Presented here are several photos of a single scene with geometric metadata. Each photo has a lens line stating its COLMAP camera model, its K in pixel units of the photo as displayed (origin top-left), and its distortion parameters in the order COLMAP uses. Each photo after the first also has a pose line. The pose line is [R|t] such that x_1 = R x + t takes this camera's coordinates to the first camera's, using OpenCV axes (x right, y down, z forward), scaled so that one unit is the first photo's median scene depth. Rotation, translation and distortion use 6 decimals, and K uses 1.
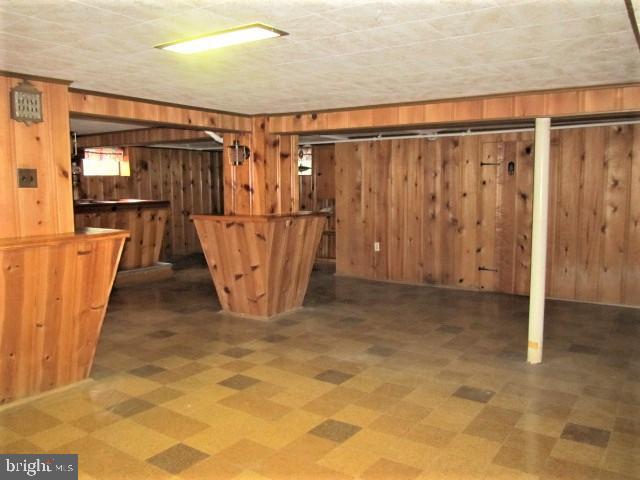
lens RADIAL K [[528.1, 0, 320.1], [0, 528.1, 239.8], [0, 0, 1]] dist [-0.068076, 0.033318]
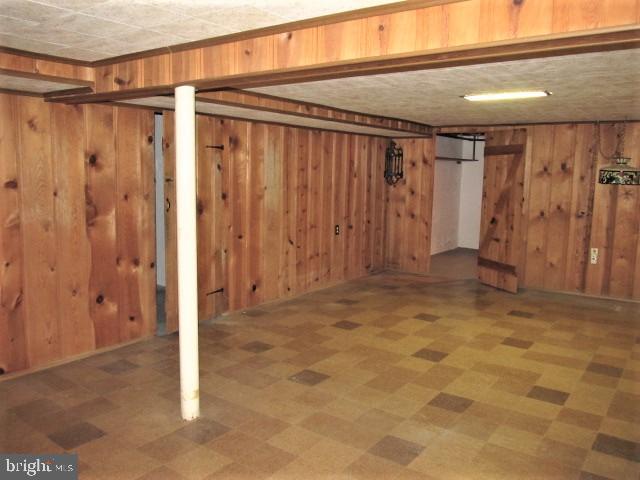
lens RADIAL K [[528.1, 0, 320.0], [0, 528.1, 239.3], [0, 0, 1]] dist [-0.068076, 0.033318]
pose [[-0.999328, -0.014353, 0.033719, 0.169332], [-0.006265, 0.973472, 0.228722, -0.155869], [-0.036107, 0.228357, -0.972908, 1.394799]]
